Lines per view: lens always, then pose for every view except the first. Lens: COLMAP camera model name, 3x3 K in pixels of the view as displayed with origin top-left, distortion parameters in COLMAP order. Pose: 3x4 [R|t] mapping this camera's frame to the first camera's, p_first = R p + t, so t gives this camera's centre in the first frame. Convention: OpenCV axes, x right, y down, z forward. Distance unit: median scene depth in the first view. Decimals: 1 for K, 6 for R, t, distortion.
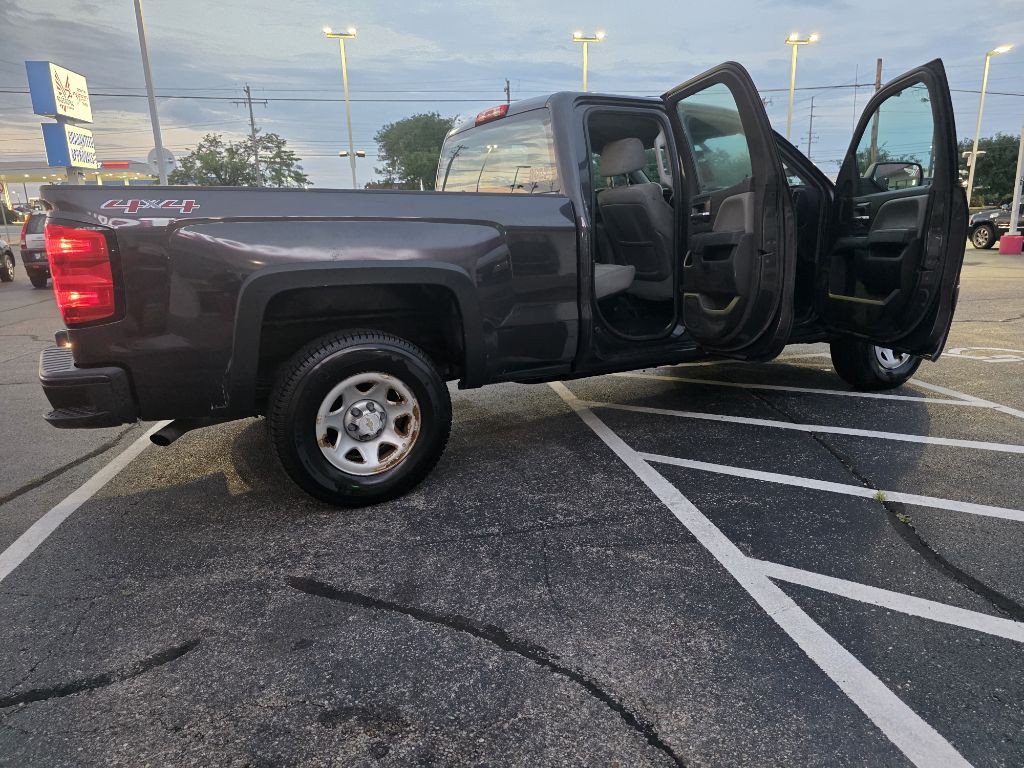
lens RADIAL K [[695.5, 0, 527.3], [0, 695.5, 397.0], [0, 0, 1]] dist [0.067603, -0.062071]
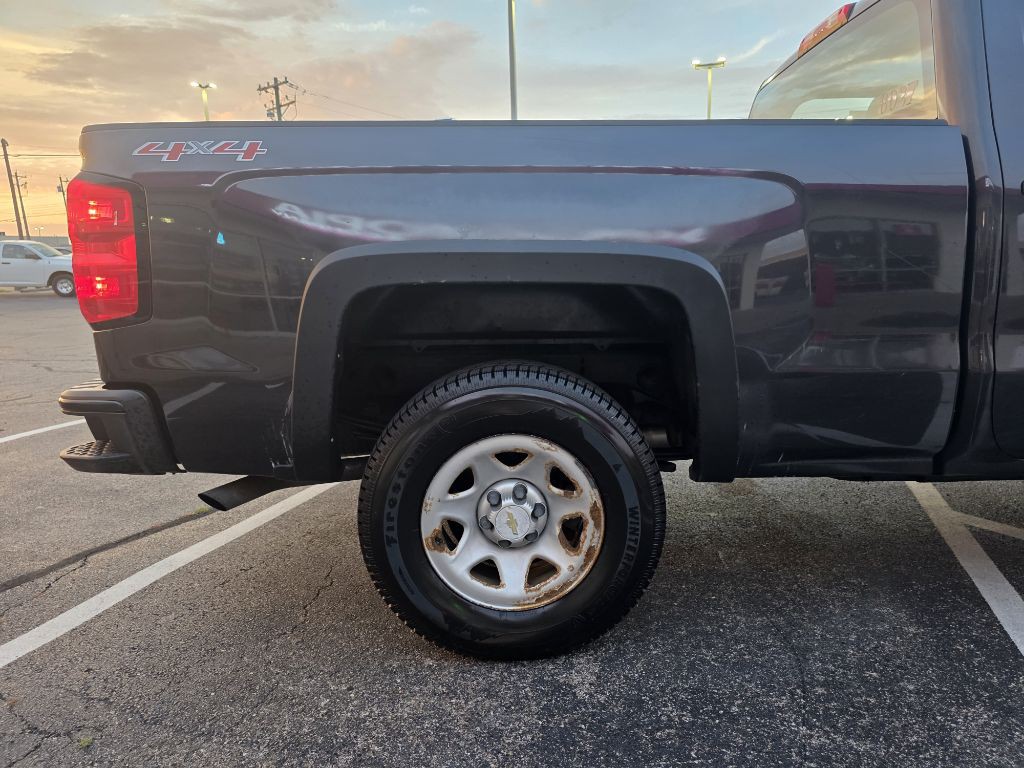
lens RADIAL K [[705.1, 0, 518.5], [0, 705.1, 387.2], [0, 0, 1]] dist [0.062119, -0.065856]
pose [[0.878429, 0.086122, -0.470048, 0.044084], [-0.117030, 0.992444, -0.036872, -0.051276], [0.463320, 0.087399, 0.881871, 0.463758]]
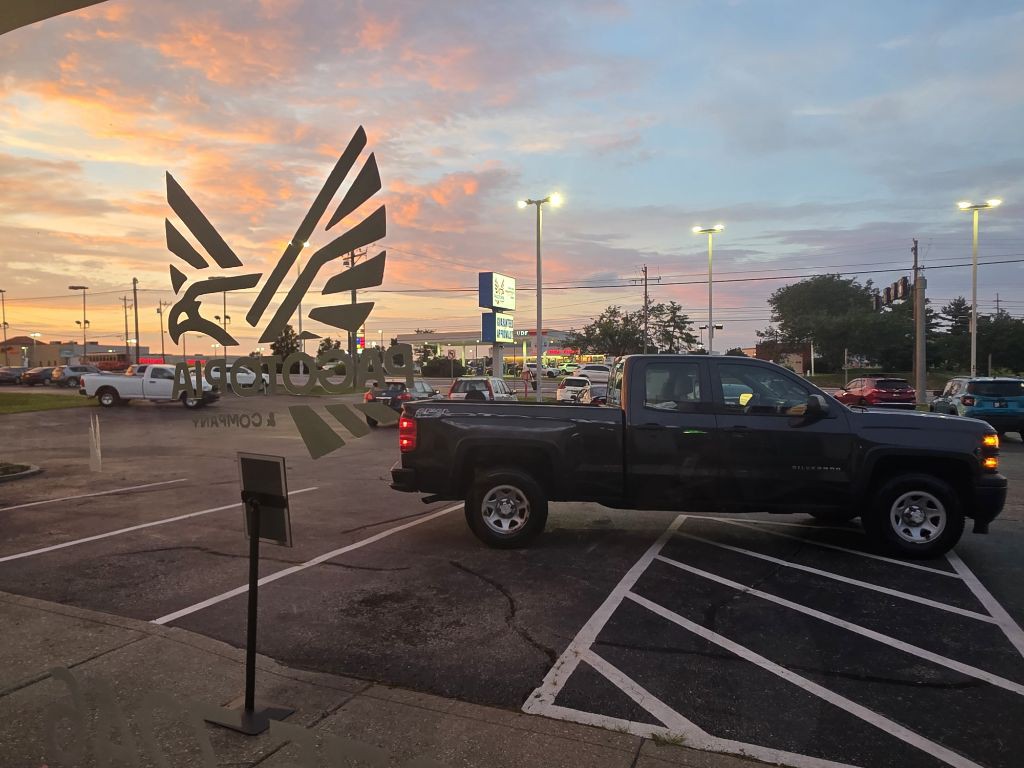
lens RADIAL K [[717.5, 0, 452.5], [0, 717.5, 367.7], [0, 0, 1]] dist [0.006741, -0.005406]
pose [[0.802841, 0.018398, -0.595909, 0.939593], [-0.168483, 0.965783, -0.197171, 0.079739], [0.571892, 0.258697, 0.778470, -0.920908]]
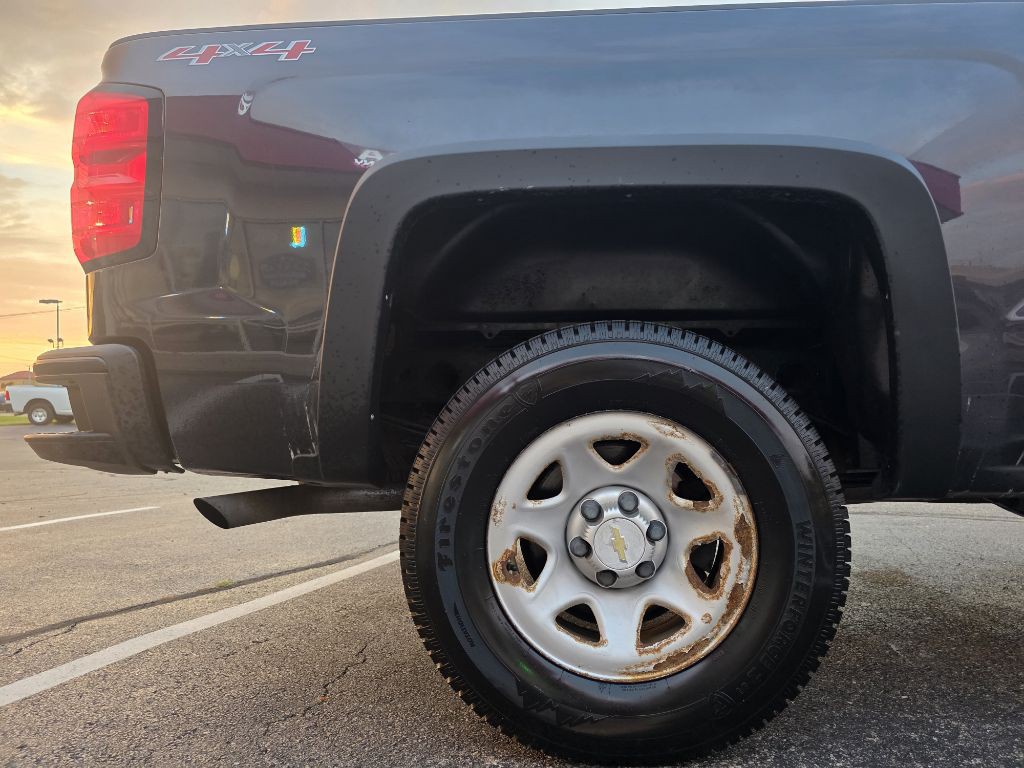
lens RADIAL K [[702.2, 0, 518.7], [0, 702.2, 388.8], [0, 0, 1]] dist [0.048183, -0.048575]
pose [[0.833339, -0.003000, -0.552754, -0.049353], [-0.145295, 0.963633, -0.224278, 0.050277], [0.533325, 0.267212, 0.802597, 0.607819]]
